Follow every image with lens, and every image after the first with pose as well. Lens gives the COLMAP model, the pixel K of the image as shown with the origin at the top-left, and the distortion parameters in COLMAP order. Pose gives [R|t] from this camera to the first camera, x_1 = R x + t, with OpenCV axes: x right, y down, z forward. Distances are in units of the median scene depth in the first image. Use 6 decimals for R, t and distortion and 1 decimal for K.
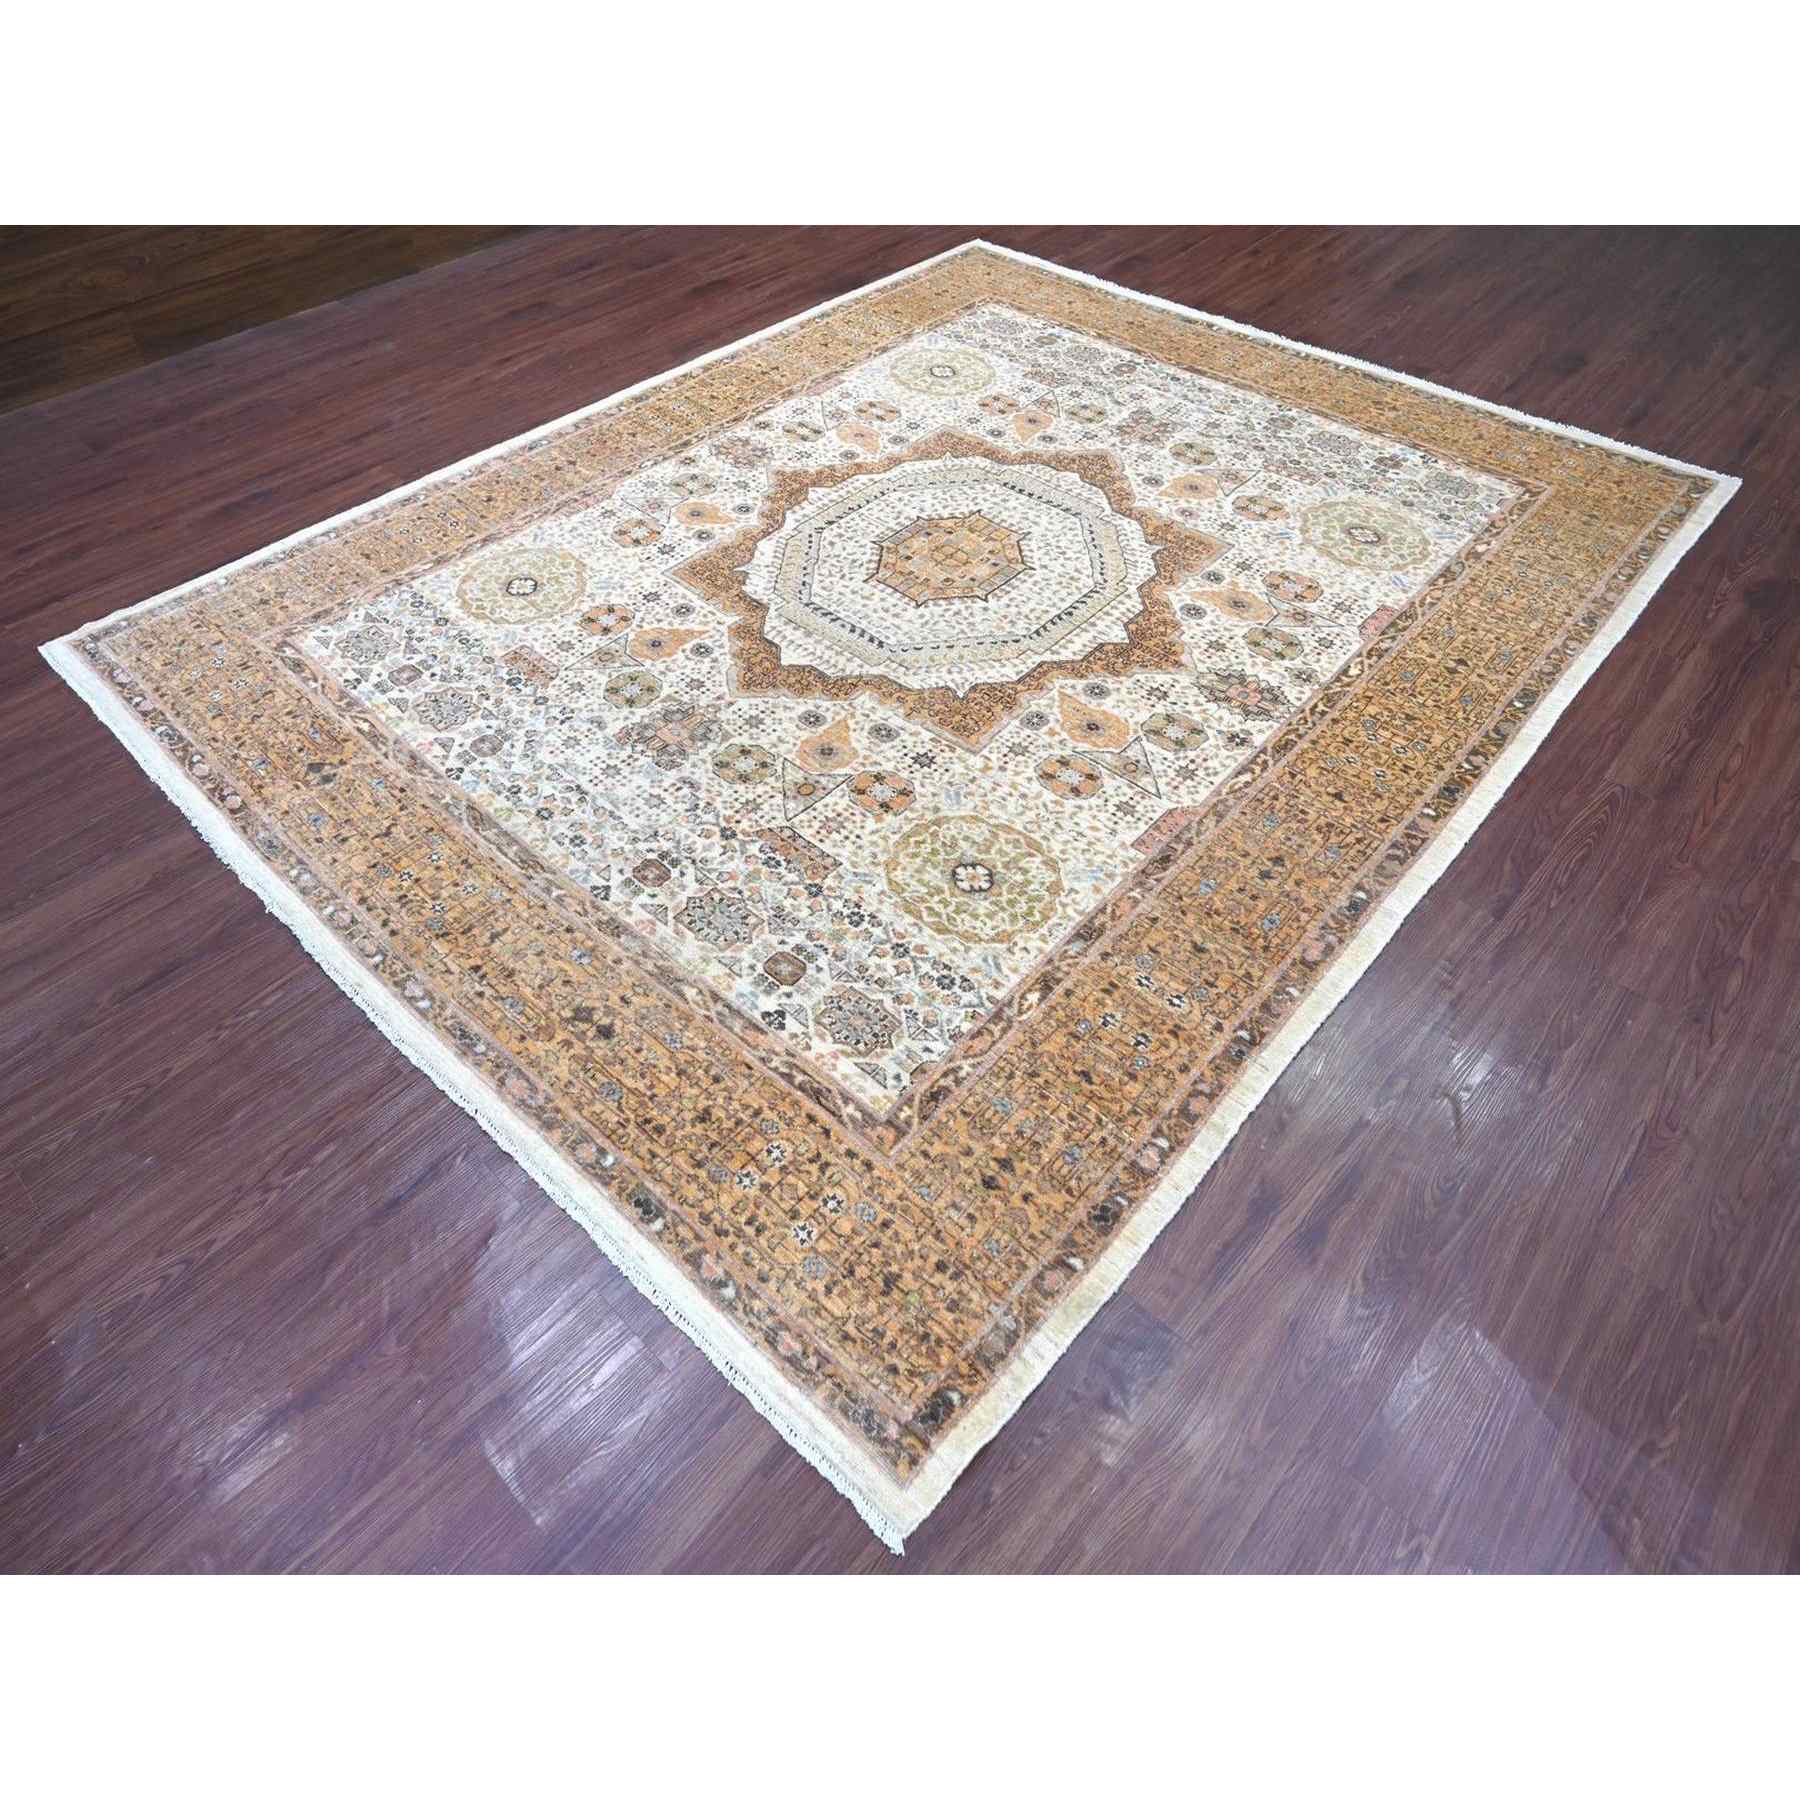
lens RADIAL K [[995.2, 0, 918.8], [0, 995.2, 900.6], [0, 0, 1]] dist [-0.006962, 0.000061]
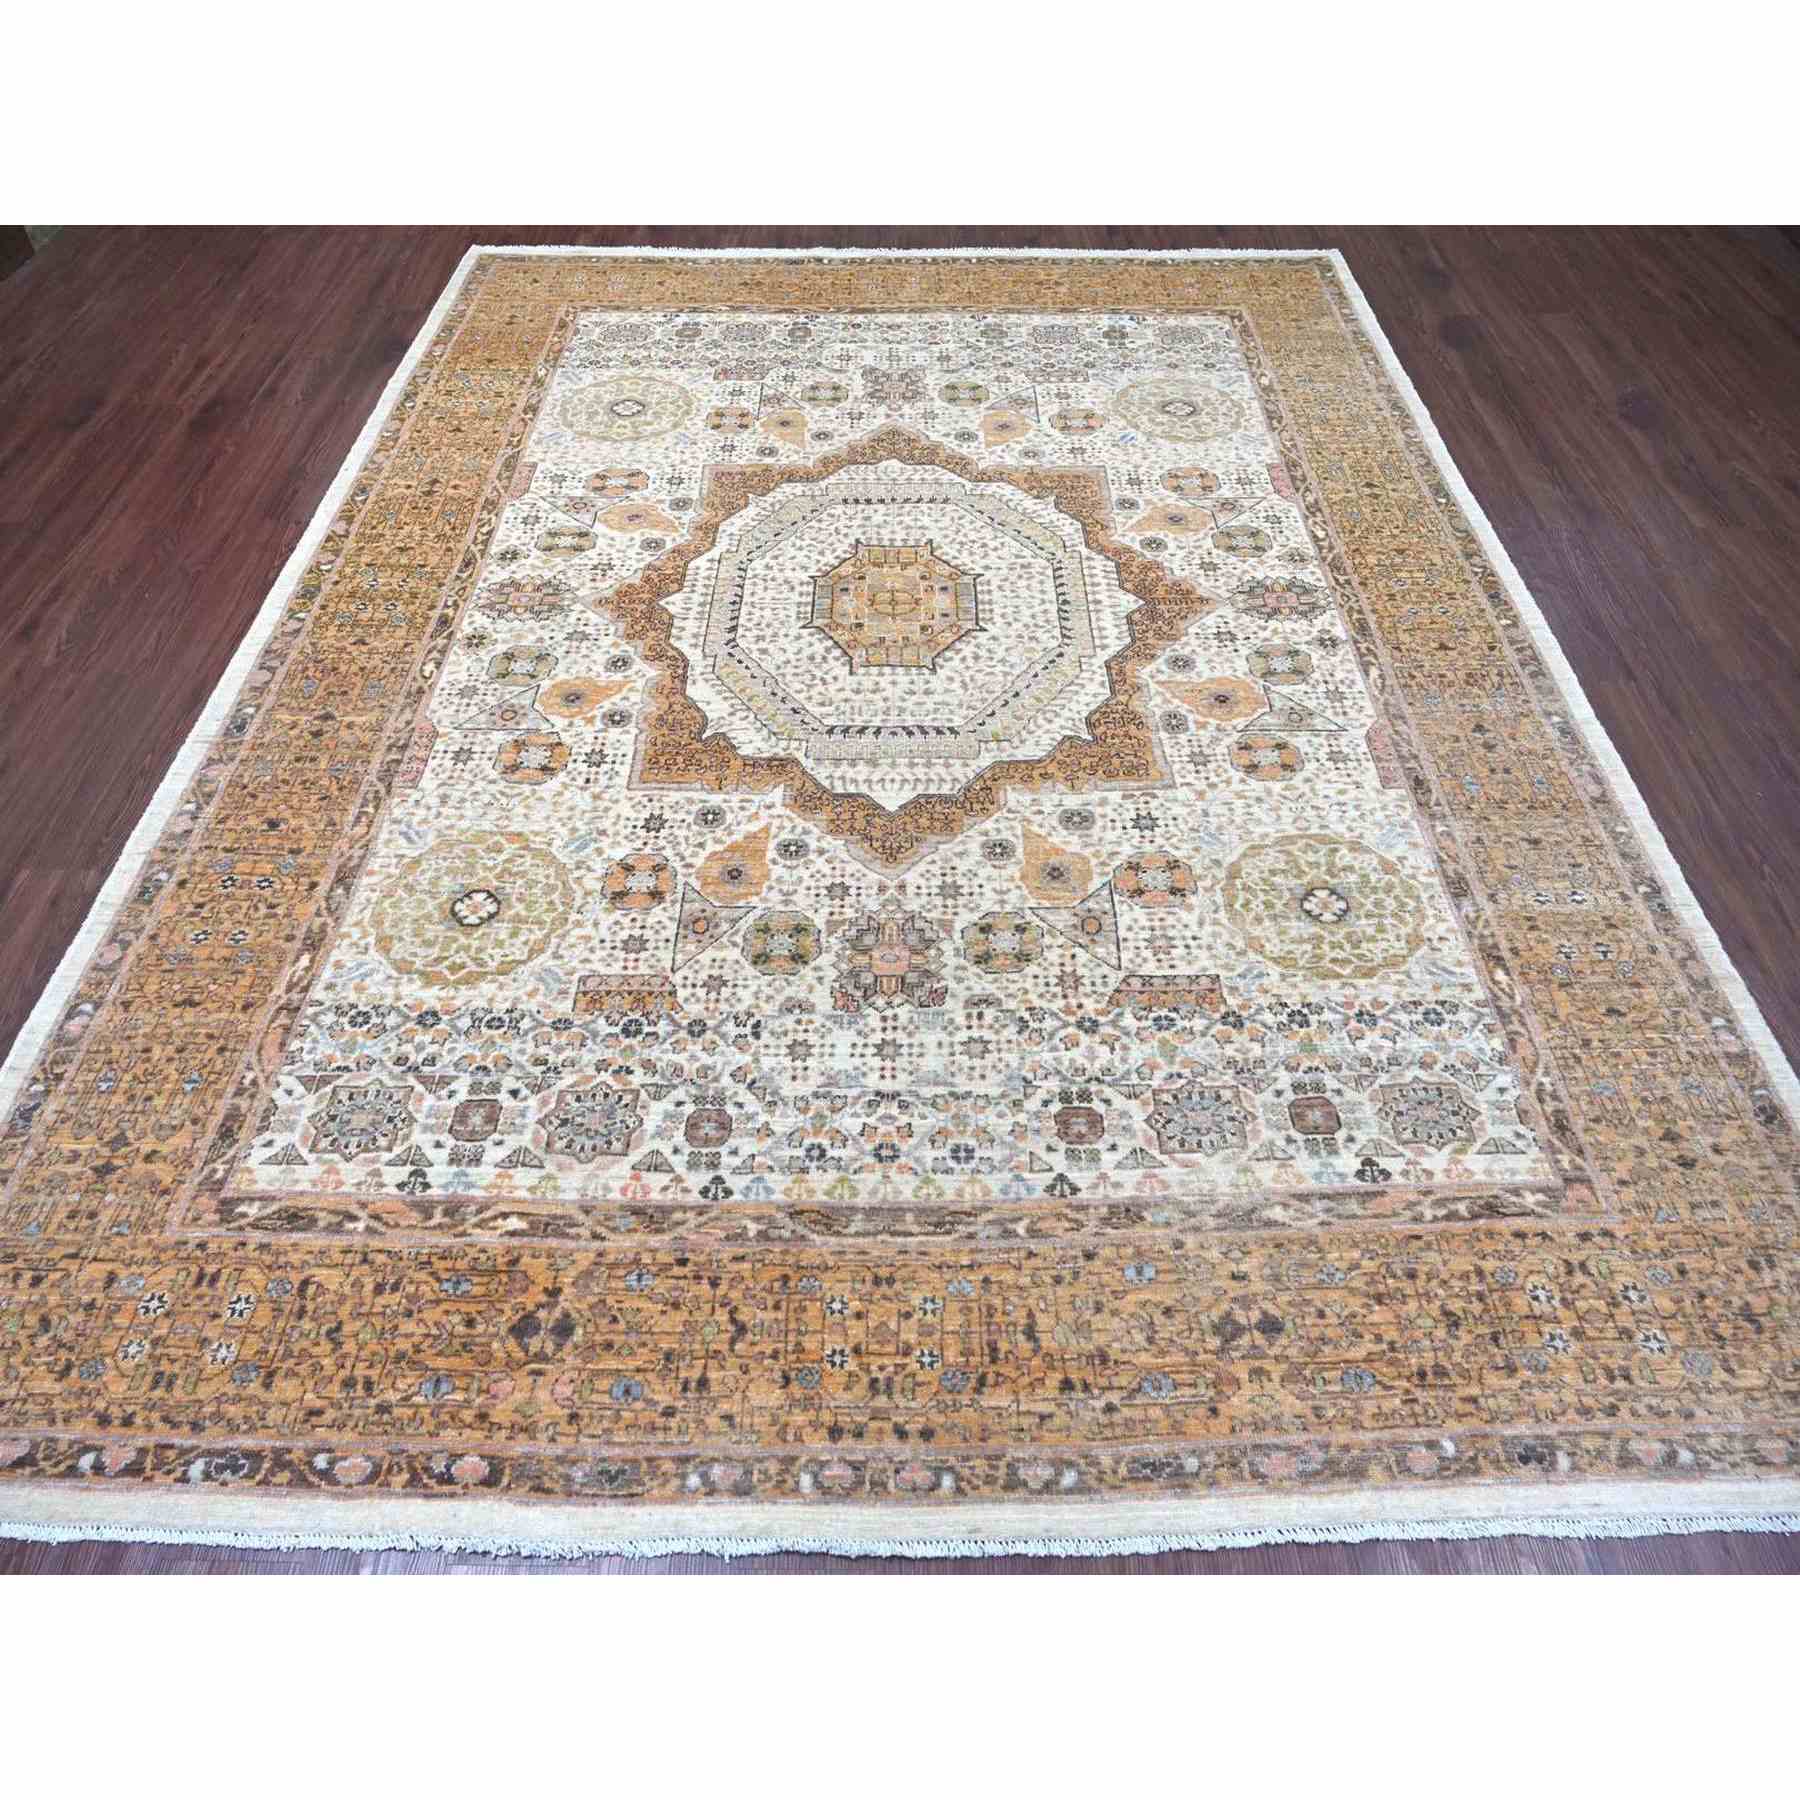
lens RADIAL K [[995.2, 0, 918.8], [0, 995.2, 900.6], [0, 0, 1]] dist [-0.006962, 0.000061]
pose [[0.751905, -0.536065, 0.383762, -0.487261], [0.513848, 0.841214, 0.168283, -0.316699], [-0.413037, 0.070662, 0.907969, 0.297630]]
